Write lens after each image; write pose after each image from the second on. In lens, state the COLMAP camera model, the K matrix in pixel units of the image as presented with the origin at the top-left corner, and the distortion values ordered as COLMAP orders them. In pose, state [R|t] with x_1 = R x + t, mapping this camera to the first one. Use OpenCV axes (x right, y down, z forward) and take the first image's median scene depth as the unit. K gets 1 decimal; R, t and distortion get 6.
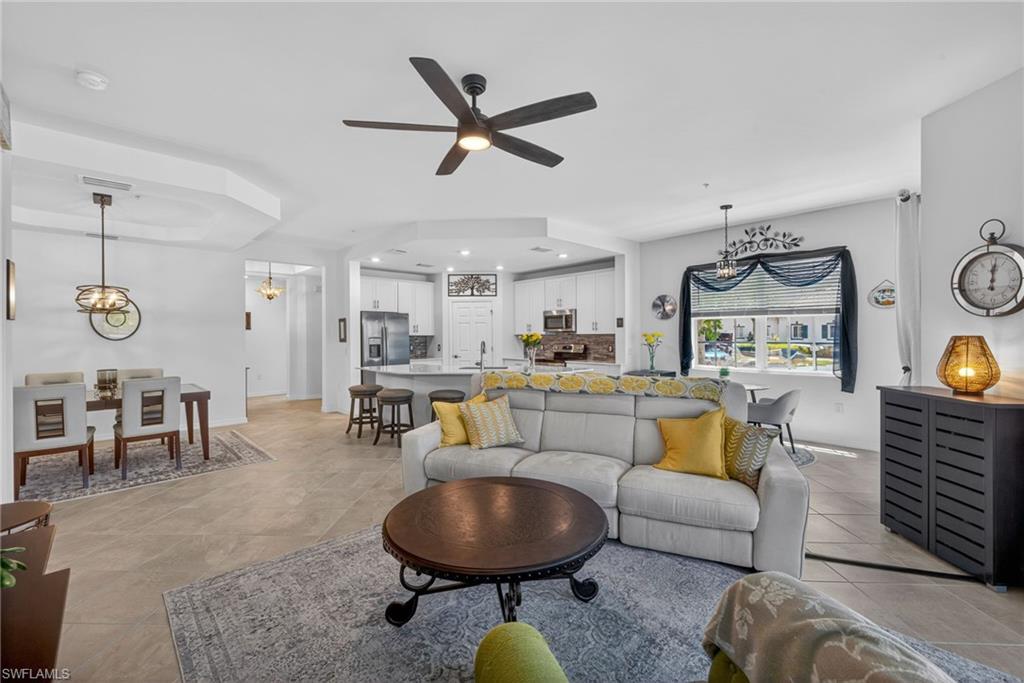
lens RADIAL K [[430.8, 0, 513.5], [0, 430.8, 336.8], [0, 0, 1]] dist [0.001723, 0.000257]
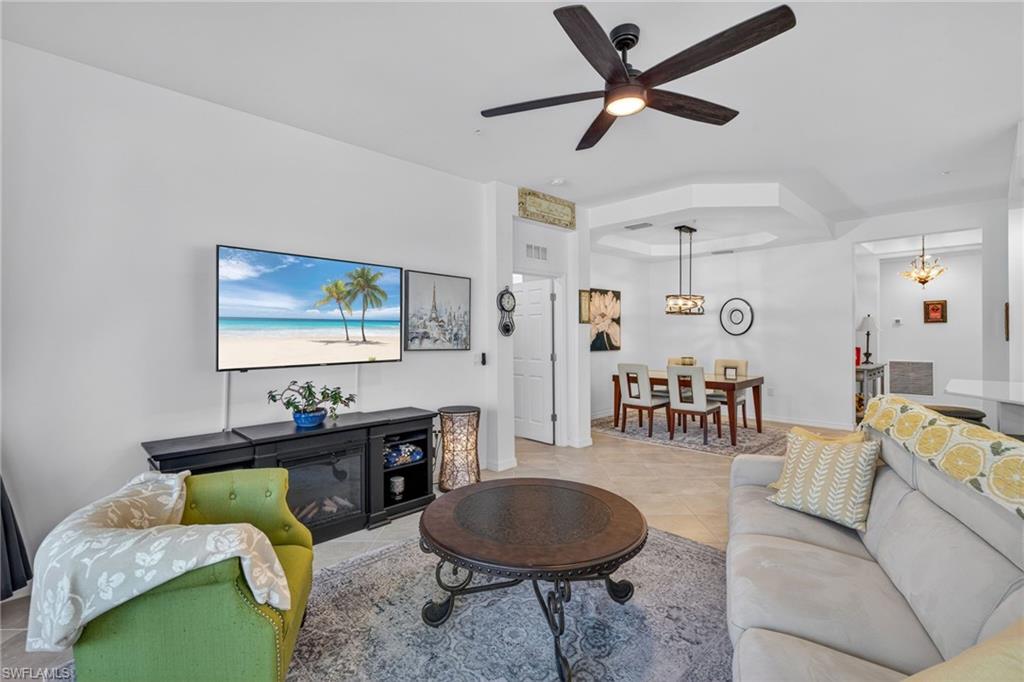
lens RADIAL K [[456.2, 0, 504.0], [0, 456.2, 336.6], [0, 0, 1]] dist [0.004195, 0.000012]
pose [[-0.004867, 0.010954, -0.999928, 0.275933], [0.001530, 0.999939, 0.010946, -0.002686], [0.999987, -0.001477, -0.004884, 0.268179]]
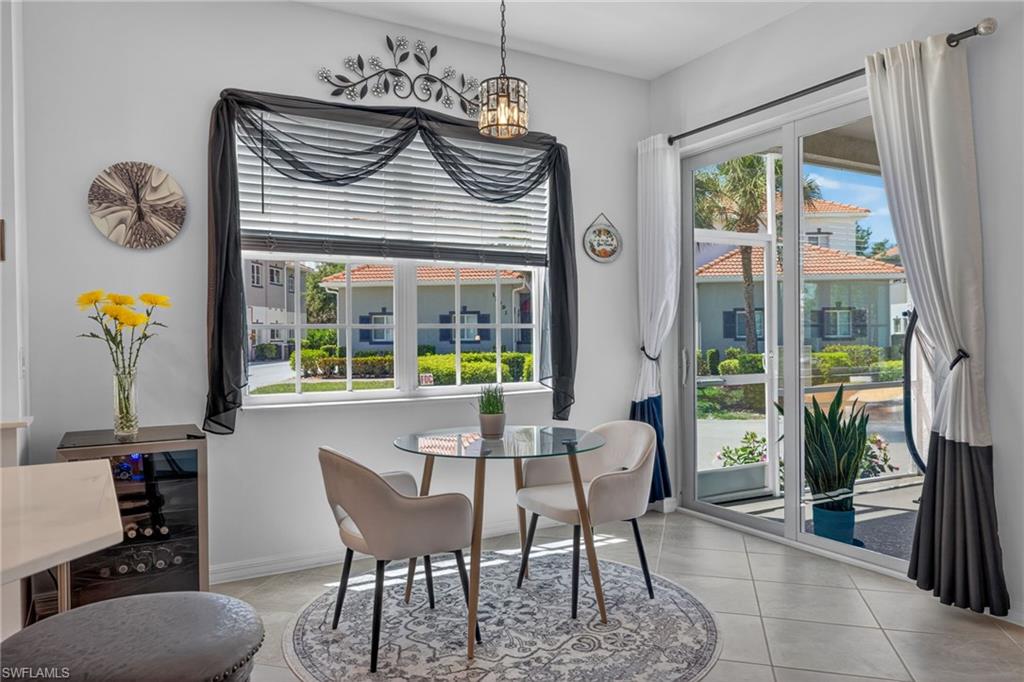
lens RADIAL K [[700.3, 0, 489.0], [0, 700.3, 335.6], [0, 0, 1]] dist [0.006914, 0.002302]
pose [[0.245849, 0.001505, 0.969307, -0.042566], [0.010878, 0.999932, -0.004311, 0.020561], [-0.969247, 0.011604, 0.245816, 0.603398]]
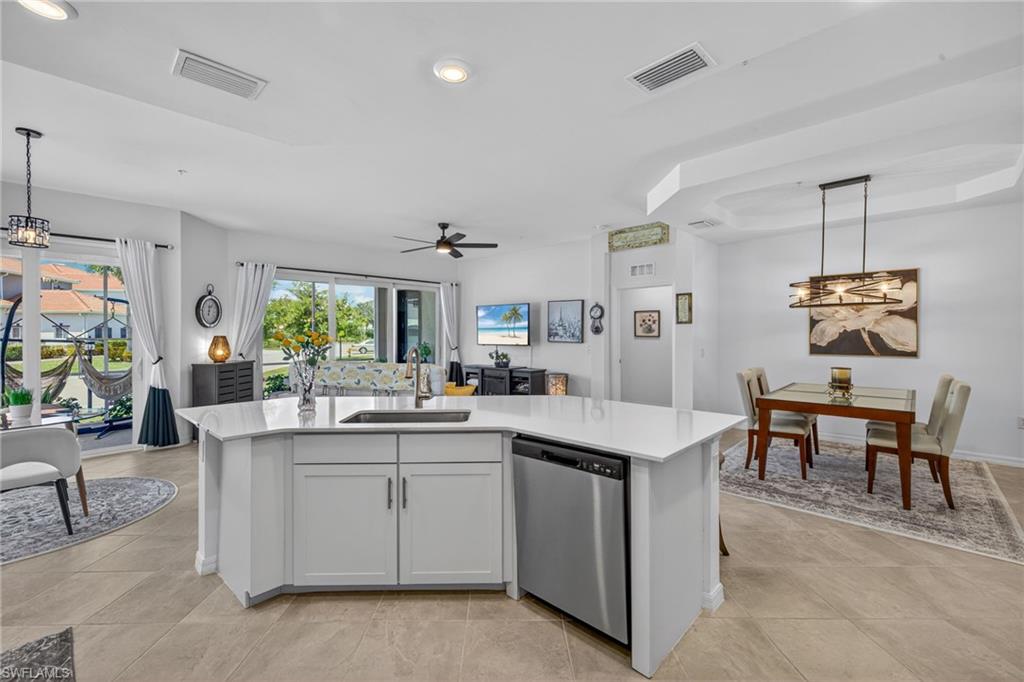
lens RADIAL K [[430.8, 0, 508.9], [0, 430.8, 339.1], [0, 0, 1]] dist [0.001723, 0.000257]
pose [[-0.999491, 0.009757, -0.030358, -0.123824], [0.009265, 0.999824, 0.016315, -0.003962], [0.030511, 0.016025, -0.999406, 1.138426]]
